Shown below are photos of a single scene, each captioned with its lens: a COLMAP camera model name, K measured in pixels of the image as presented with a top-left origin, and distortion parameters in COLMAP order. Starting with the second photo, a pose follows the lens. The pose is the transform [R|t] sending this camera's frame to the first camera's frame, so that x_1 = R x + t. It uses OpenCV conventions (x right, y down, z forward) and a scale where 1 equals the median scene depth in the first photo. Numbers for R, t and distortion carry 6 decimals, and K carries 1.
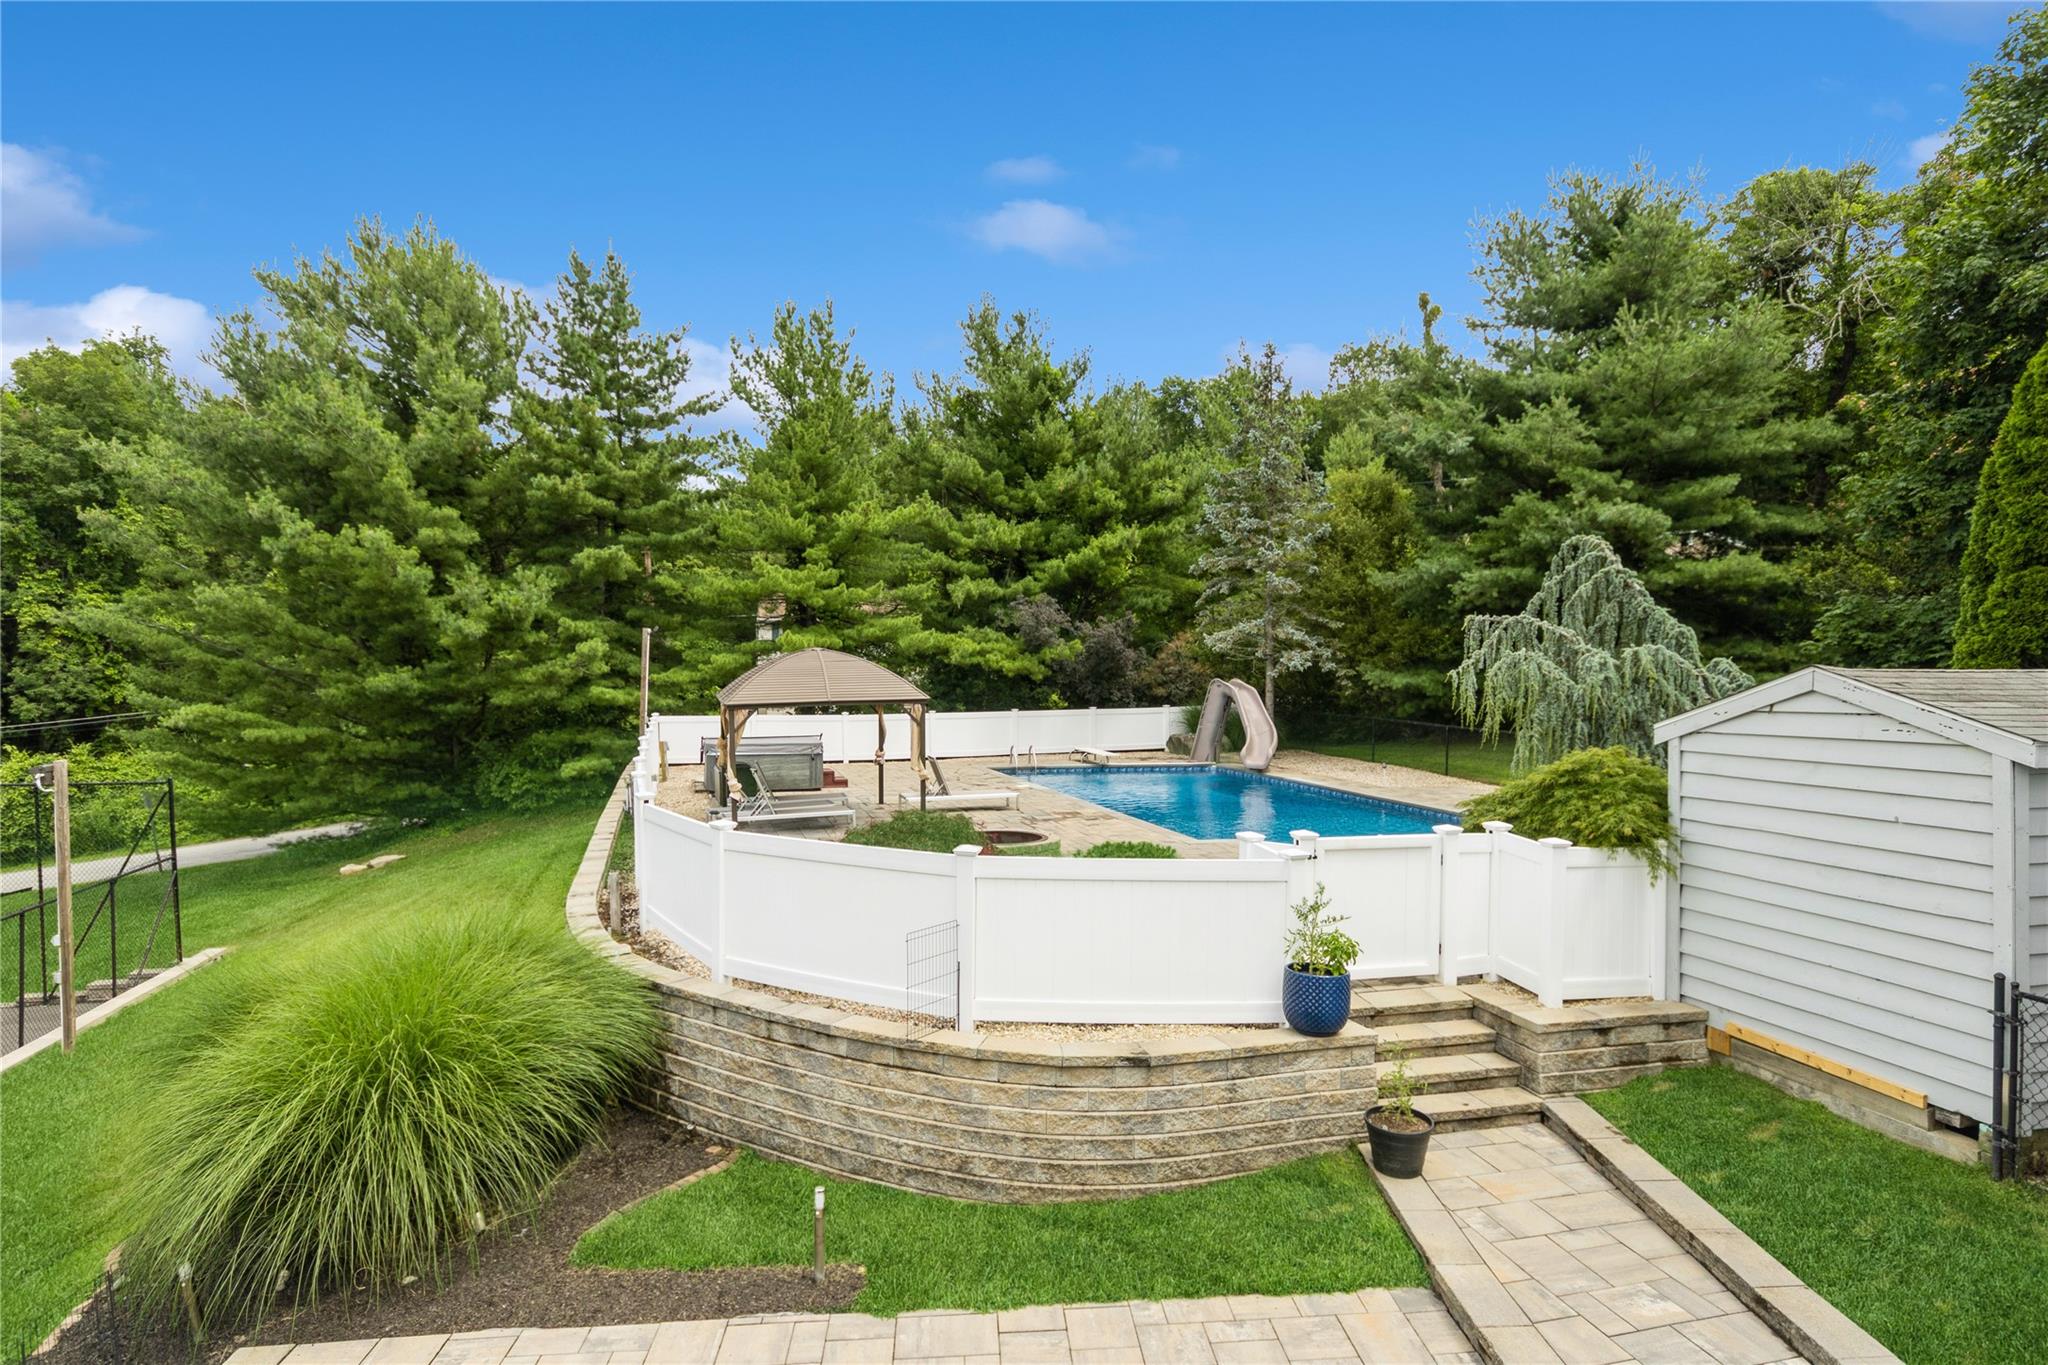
lens RADIAL K [[1126.2, 0, 1015.6], [0, 1126.2, 692.2], [0, 0, 1]] dist [0.006409, 0.000639]
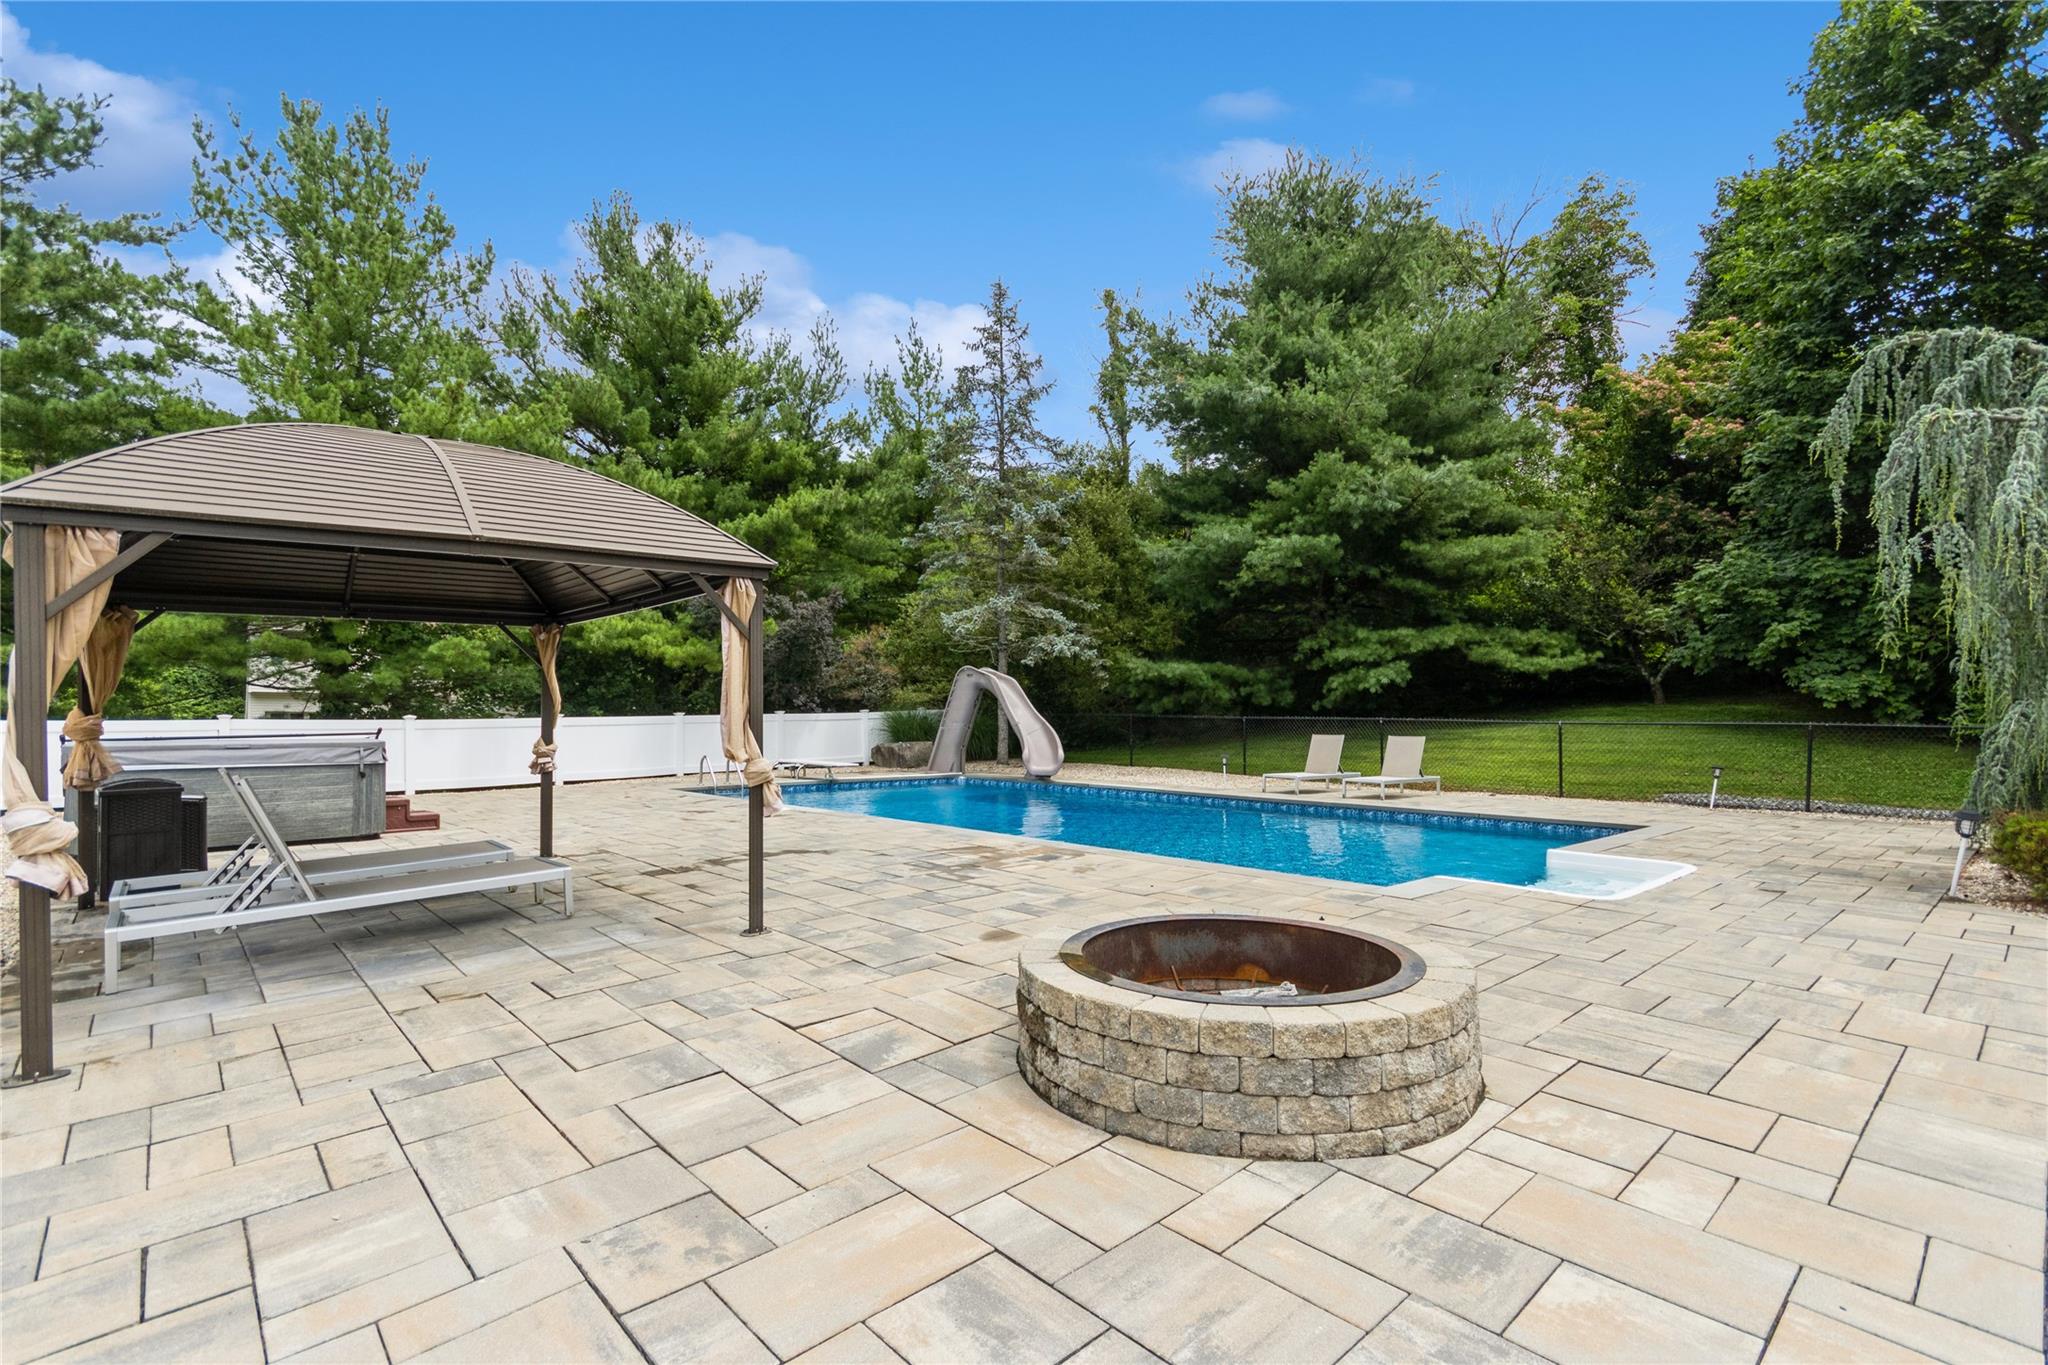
lens RADIAL K [[947.5, 0, 1030.3], [0, 947.5, 692.8], [0, 0, 1]] dist [0.006339, -0.000975]
pose [[0.897657, 0.003045, 0.440684, -0.070271], [0.015663, 0.999124, -0.038810, 0.030511], [-0.440416, 0.041741, 0.896823, 0.346559]]
